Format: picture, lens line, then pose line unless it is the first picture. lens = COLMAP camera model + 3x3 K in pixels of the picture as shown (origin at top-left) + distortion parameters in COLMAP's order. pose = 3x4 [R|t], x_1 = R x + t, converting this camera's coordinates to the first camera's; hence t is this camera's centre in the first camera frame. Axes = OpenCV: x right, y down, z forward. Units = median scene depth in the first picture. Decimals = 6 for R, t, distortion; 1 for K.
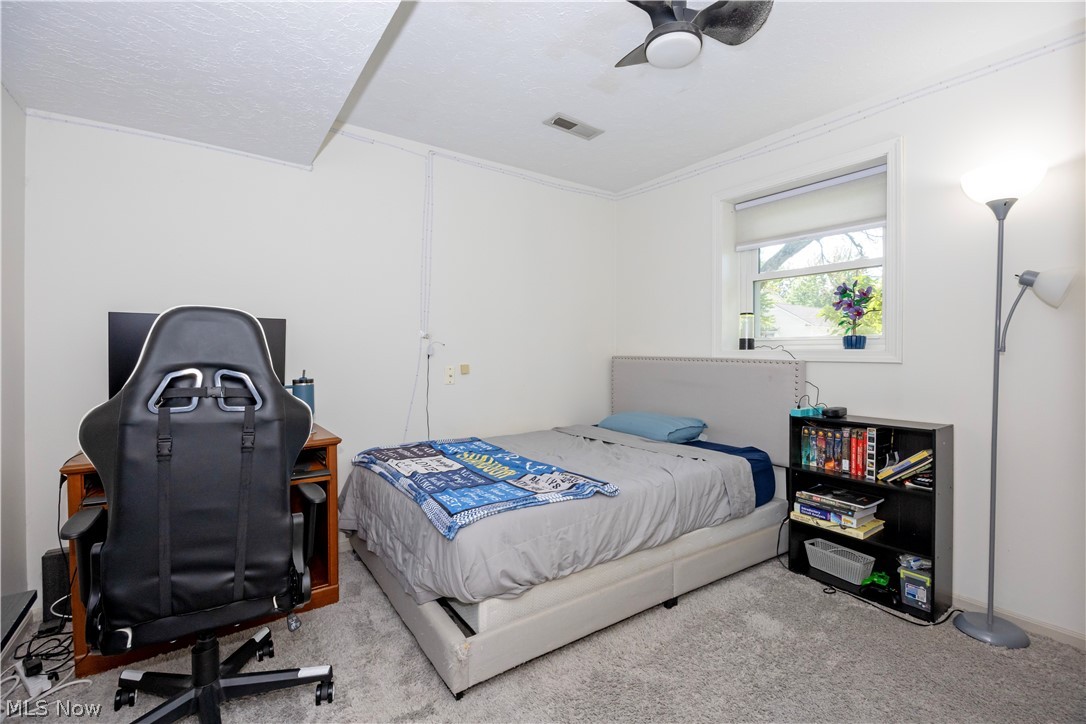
lens RADIAL K [[480.3, 0, 544.6], [0, 480.3, 357.1], [0, 0, 1]] dist [-0.010731, 0.000235]
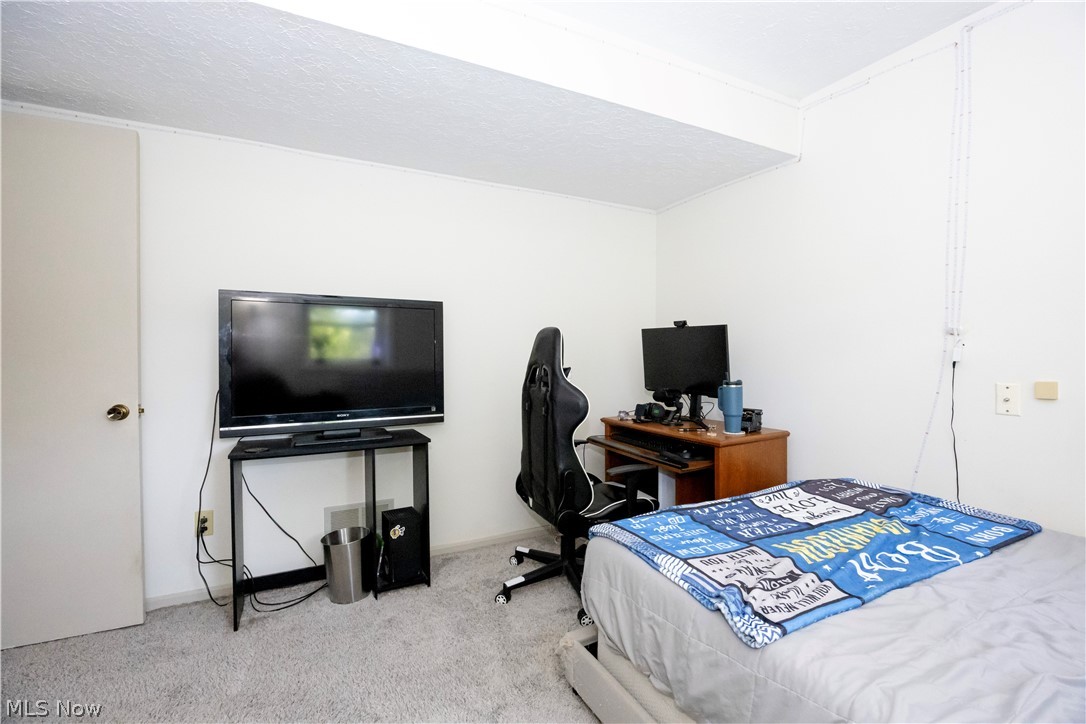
lens RADIAL K [[480.3, 0, 544.6], [0, 480.3, 357.1], [0, 0, 1]] dist [-0.010731, 0.000235]
pose [[-0.134647, 0.012470, -0.990815, 0.659201], [-0.018299, 0.999719, 0.015069, -0.015232], [0.990725, 0.020160, -0.134381, 0.840413]]
